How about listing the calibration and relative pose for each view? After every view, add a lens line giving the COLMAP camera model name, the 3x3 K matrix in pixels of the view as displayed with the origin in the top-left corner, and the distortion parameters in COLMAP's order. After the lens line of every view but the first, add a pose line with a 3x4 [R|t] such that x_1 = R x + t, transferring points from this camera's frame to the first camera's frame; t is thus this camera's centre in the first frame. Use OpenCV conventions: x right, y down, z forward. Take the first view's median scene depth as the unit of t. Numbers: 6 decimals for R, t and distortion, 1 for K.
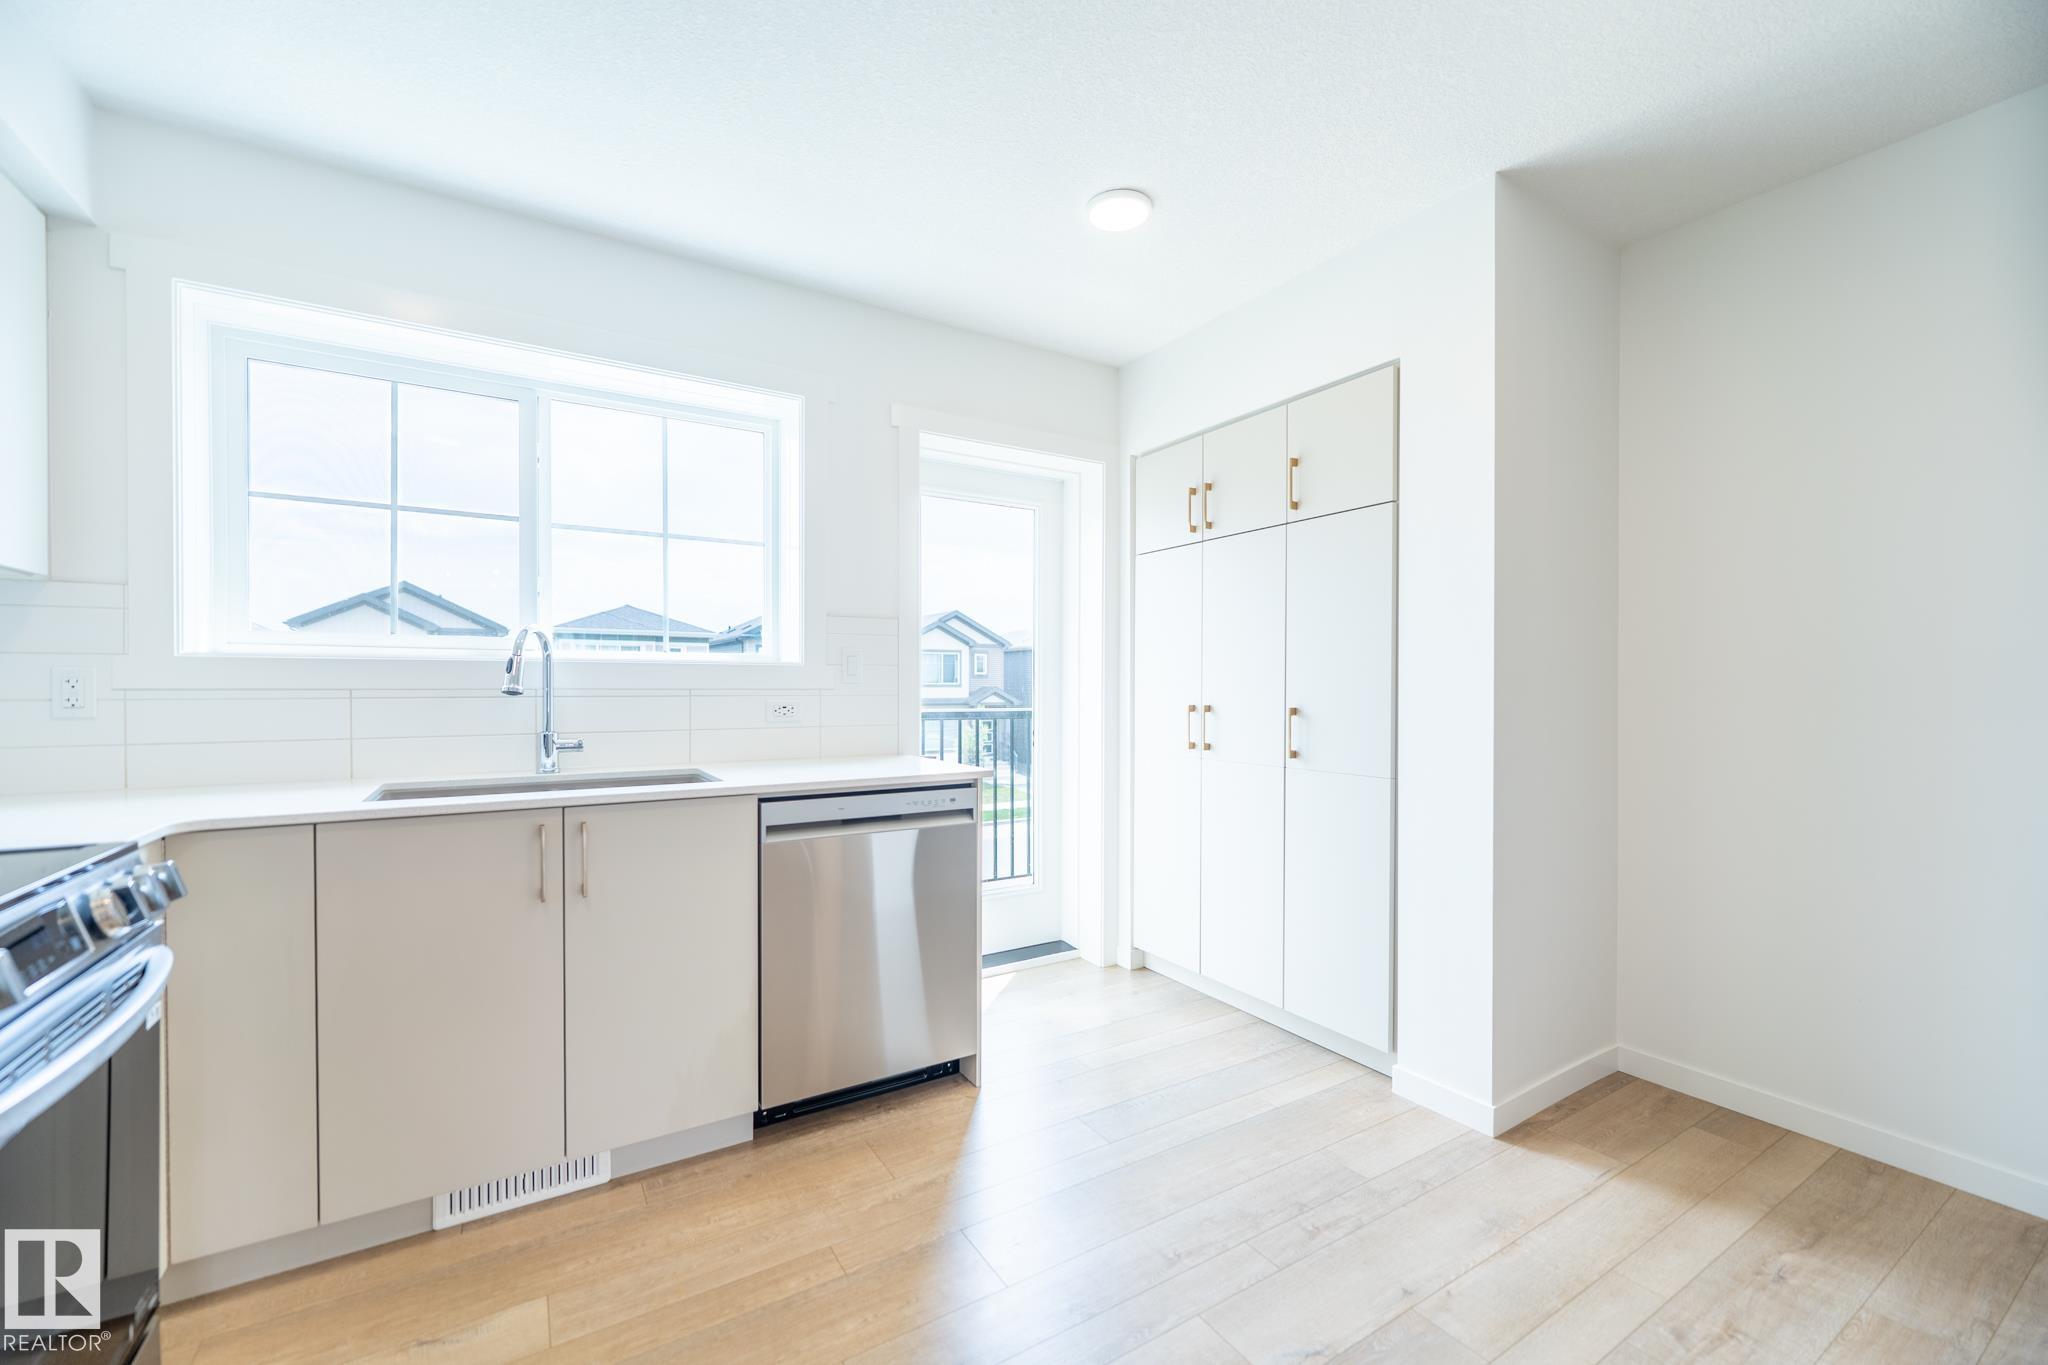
lens RADIAL K [[830.1, 0, 1023.5], [0, 830.1, 694.5], [0, 0, 1]] dist [-0.000110, -0.000060]
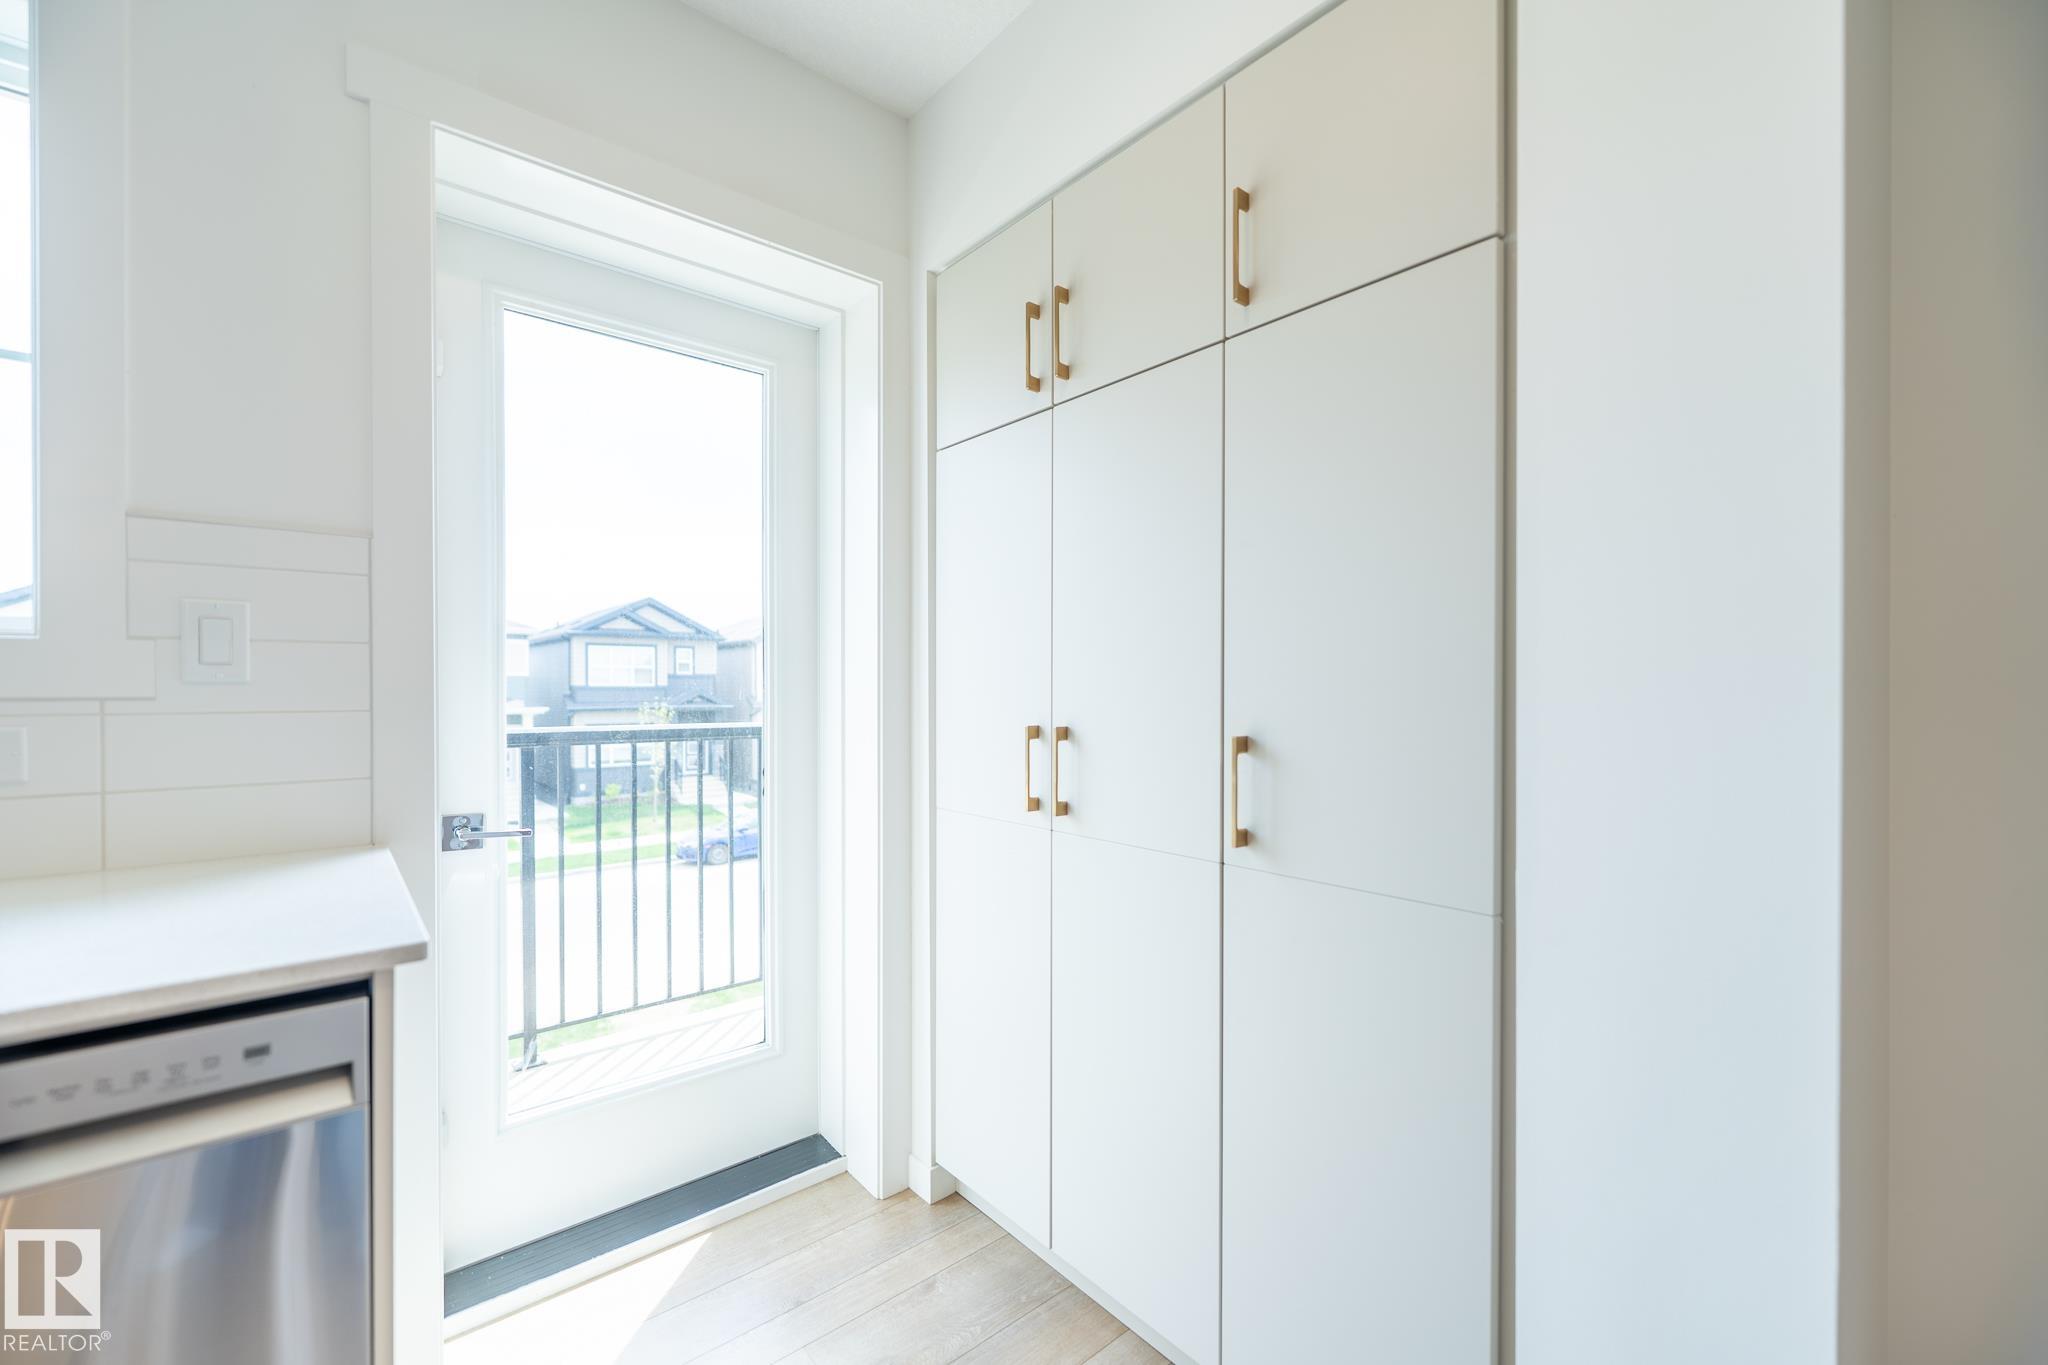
lens RADIAL K [[830.1, 0, 1023.5], [0, 830.1, 694.5], [0, 0, 1]] dist [-0.000110, -0.000060]
pose [[0.988517, -0.003104, 0.151076, 0.119851], [0.003514, 0.999991, -0.002447, -0.005540], [-0.151067, 0.002950, 0.988519, 0.495527]]
